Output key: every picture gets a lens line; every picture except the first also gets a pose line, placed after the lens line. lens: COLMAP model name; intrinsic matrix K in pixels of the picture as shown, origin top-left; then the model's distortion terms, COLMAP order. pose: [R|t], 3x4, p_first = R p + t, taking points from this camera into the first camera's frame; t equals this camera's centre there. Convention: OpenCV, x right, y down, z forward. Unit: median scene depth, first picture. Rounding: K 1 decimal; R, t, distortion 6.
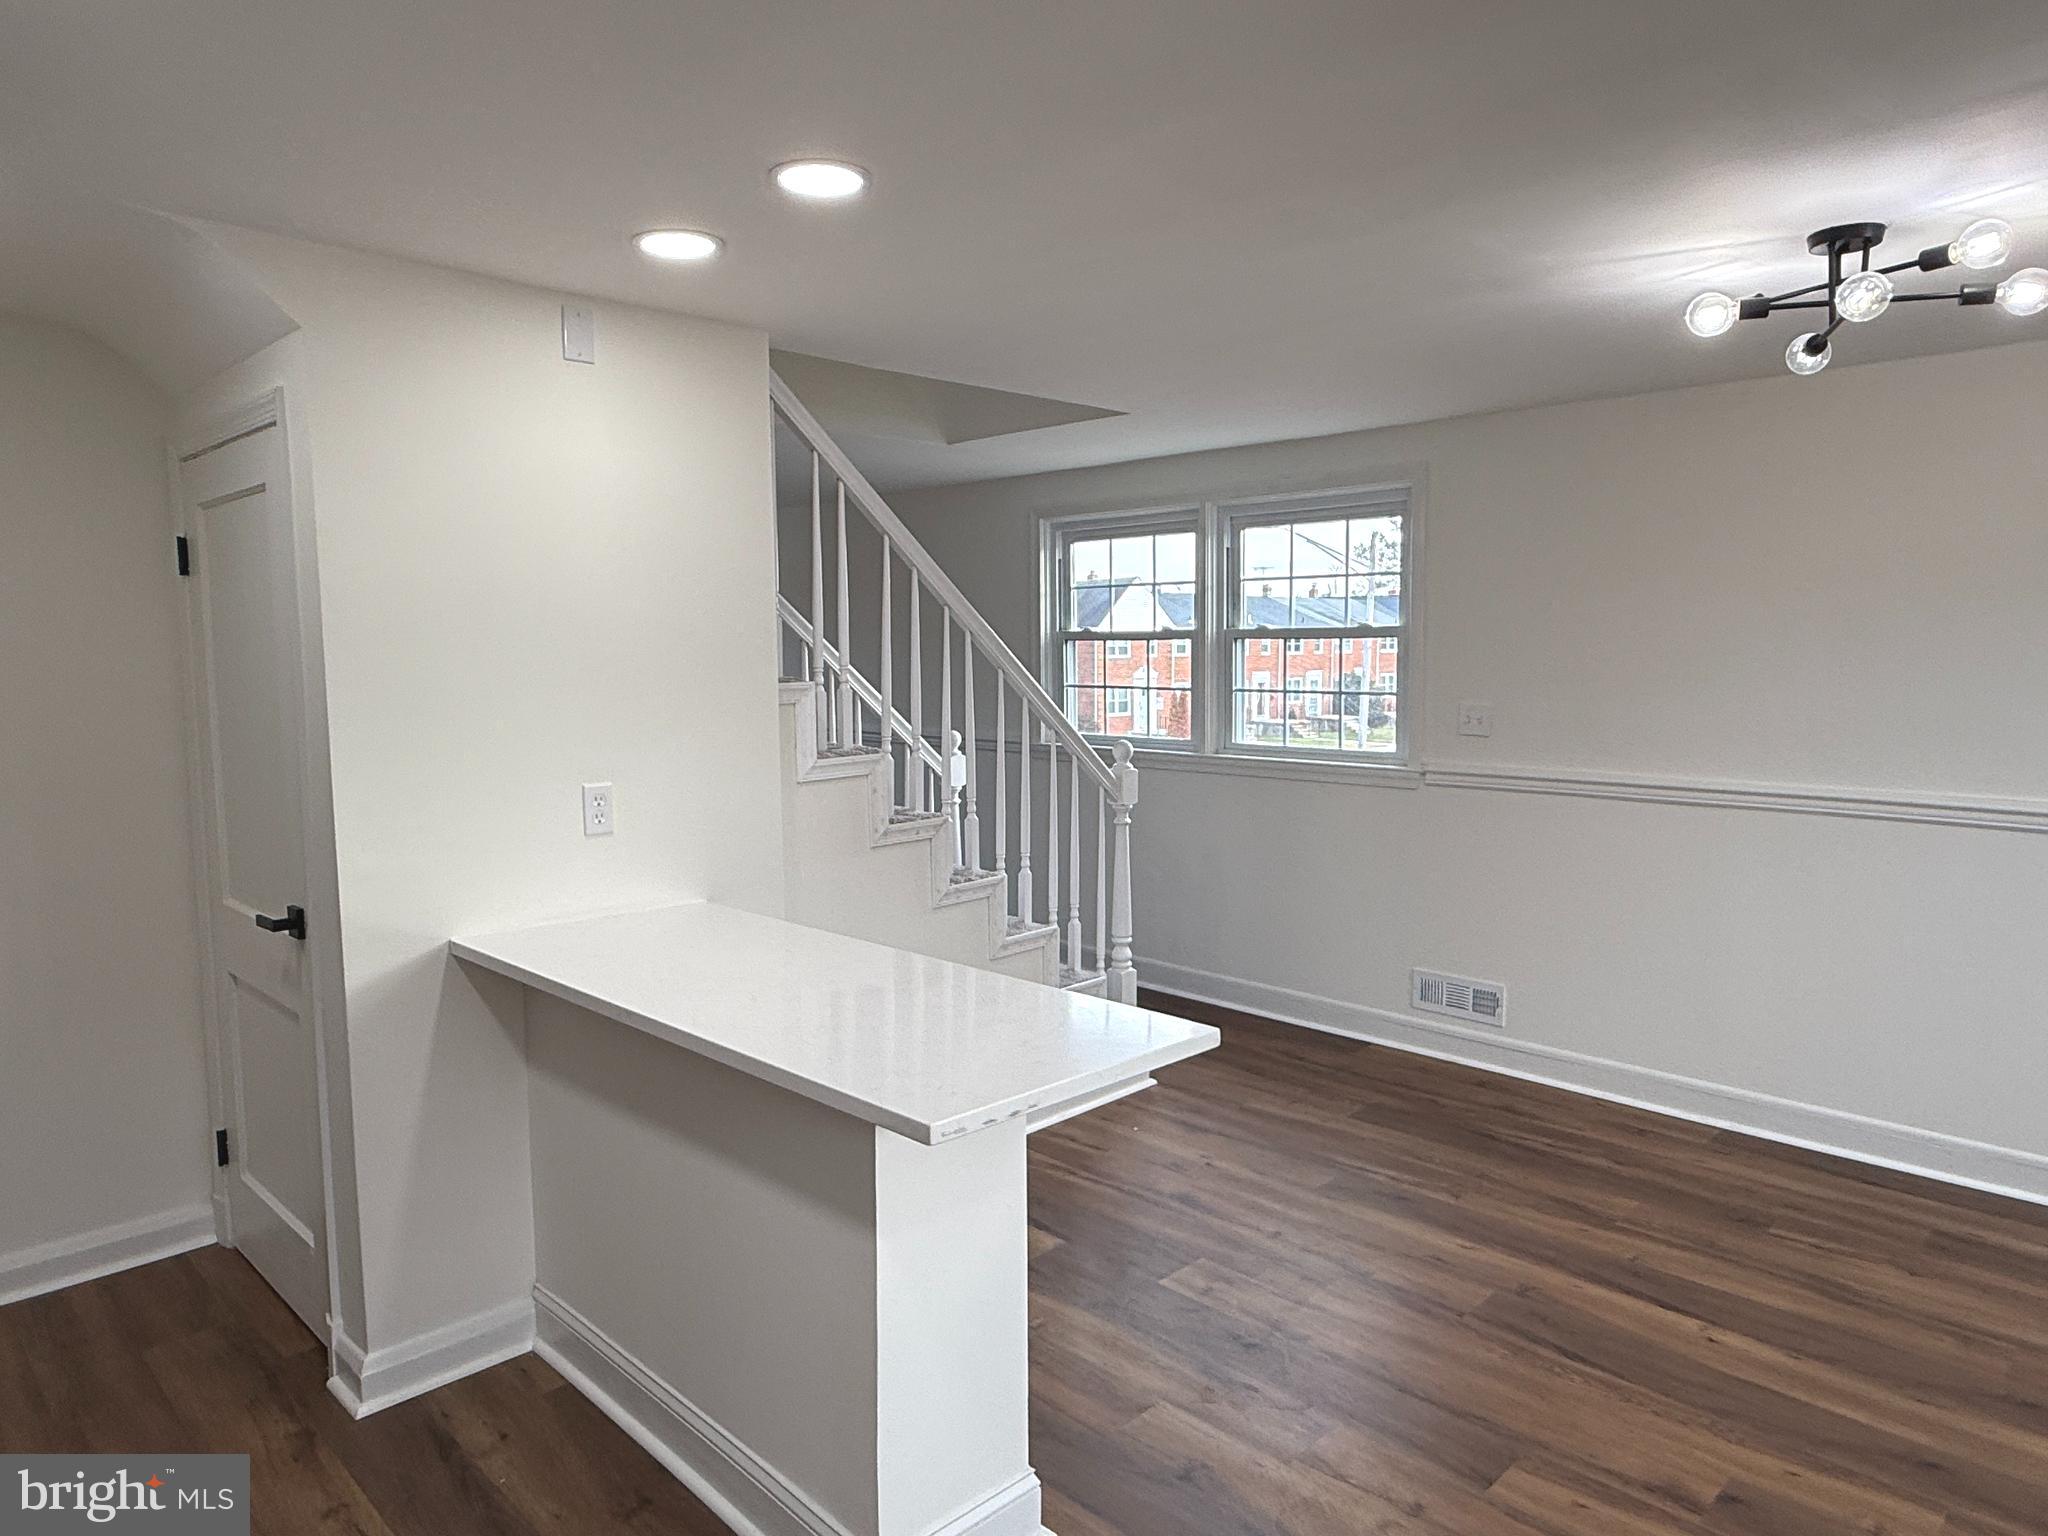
lens RADIAL K [[1288.6, 0, 999.6], [0, 1288.6, 790.9], [0, 0, 1]] dist [-0.002565, -0.000696]
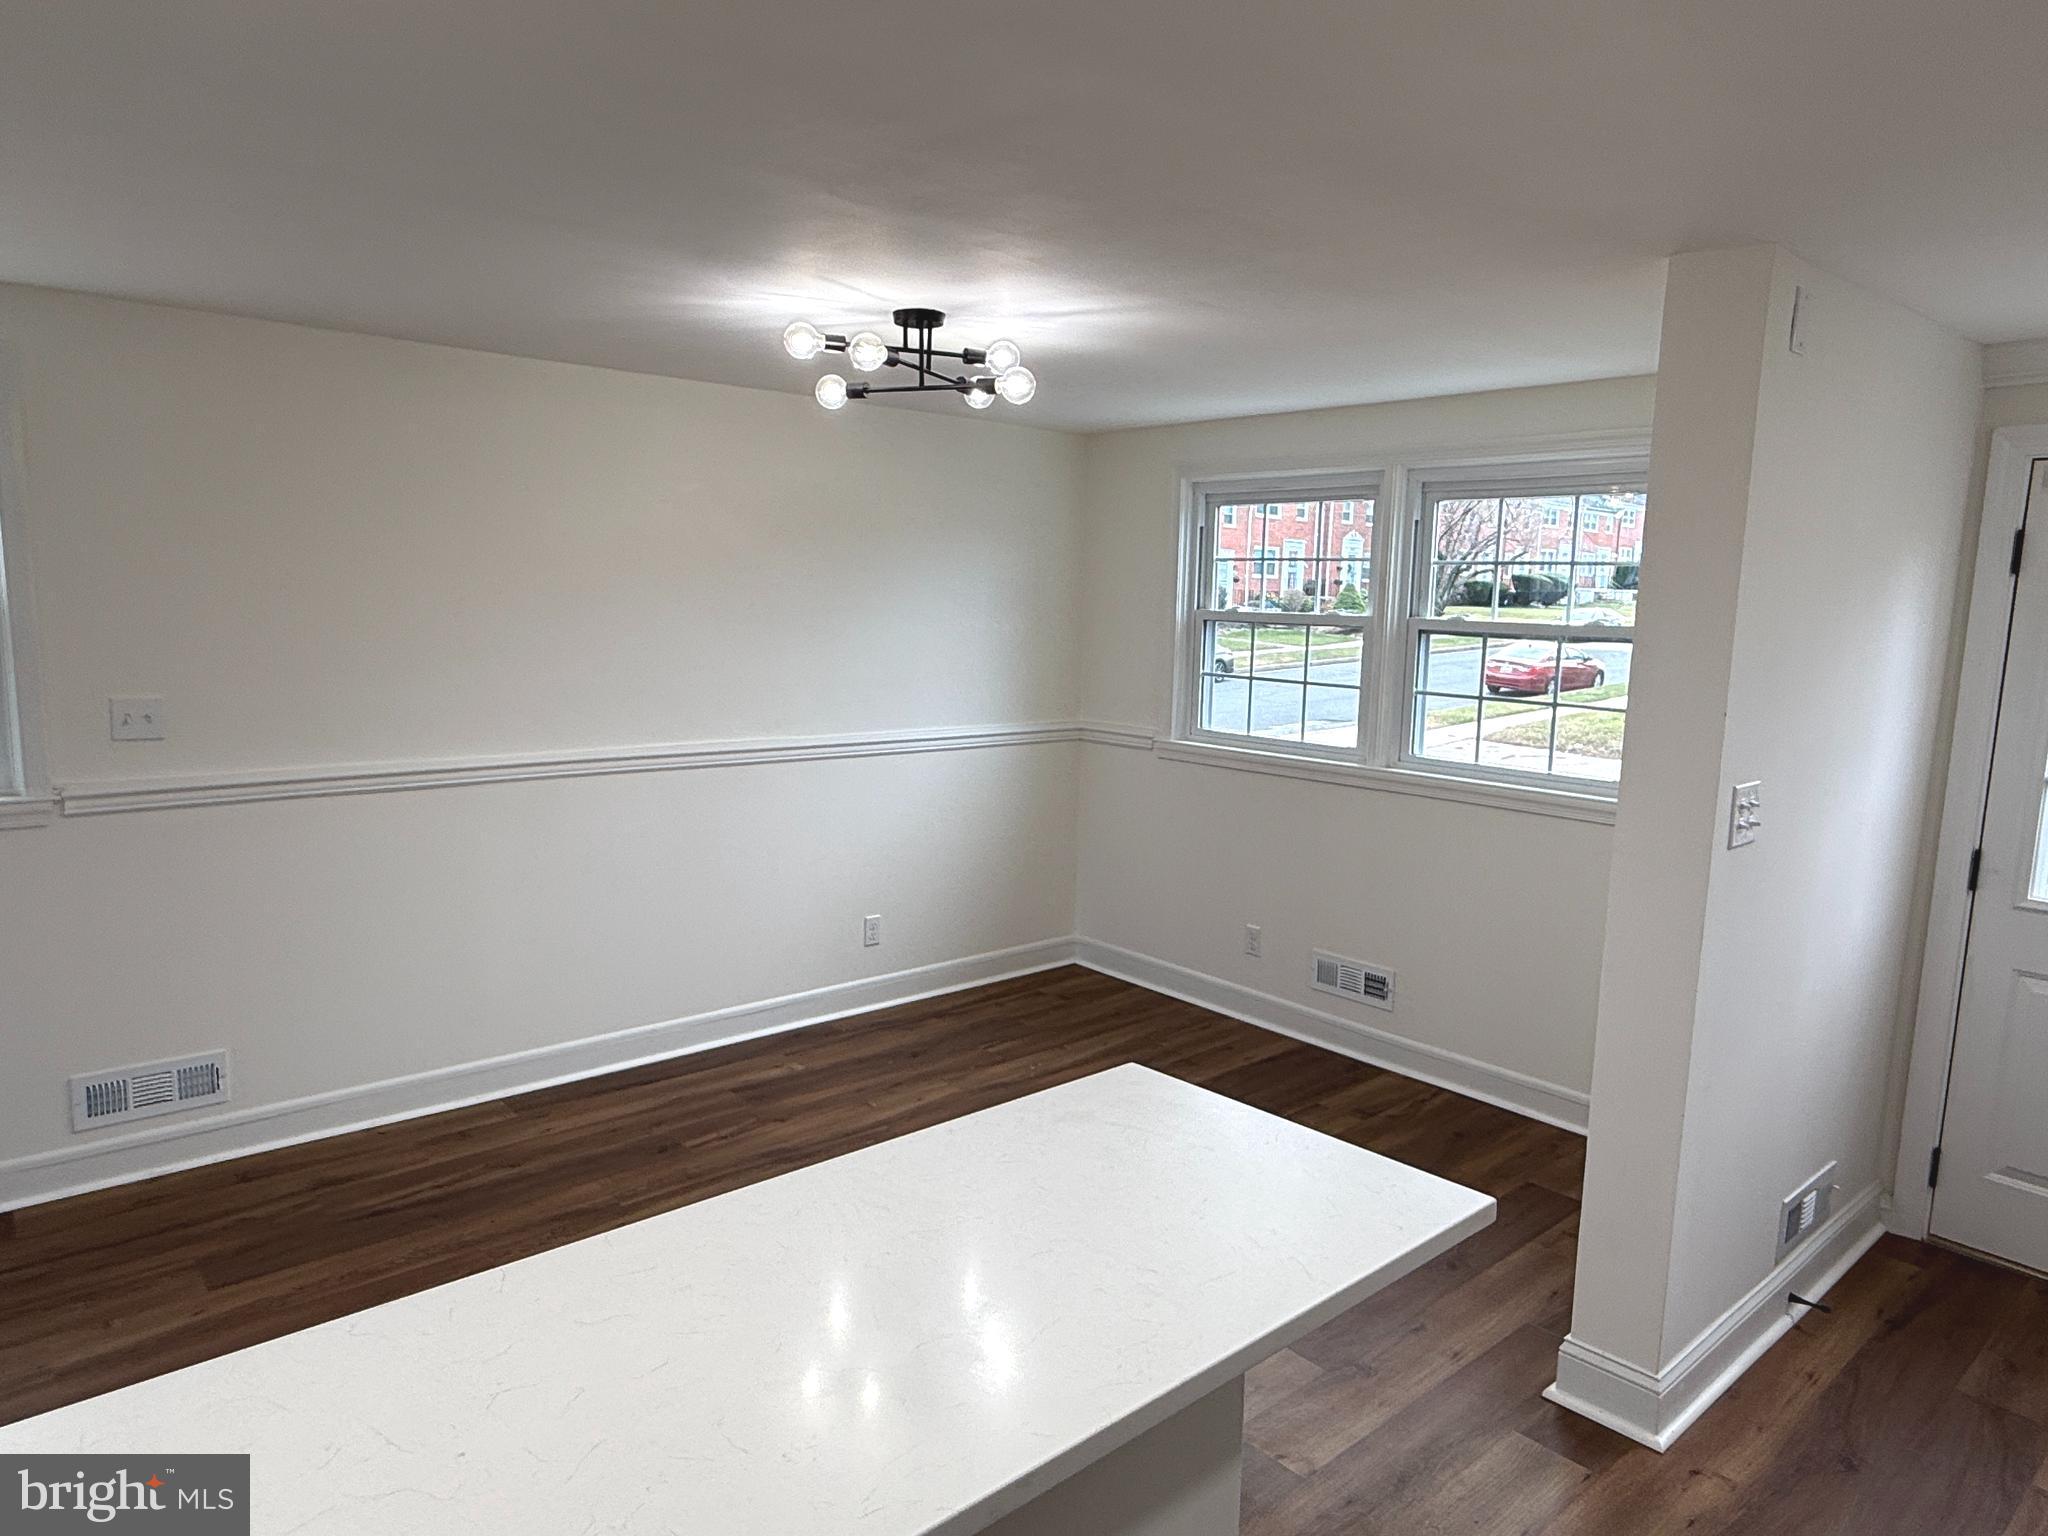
lens RADIAL K [[1288.6, 0, 1033.1], [0, 1288.6, 760.9], [0, 0, 1]] dist [-0.002565, -0.000696]
pose [[0.036877, -0.122932, 0.991730, -0.467363], [0.082106, 0.989422, 0.119592, -0.104006], [-0.995941, 0.077017, 0.046580, 0.599399]]
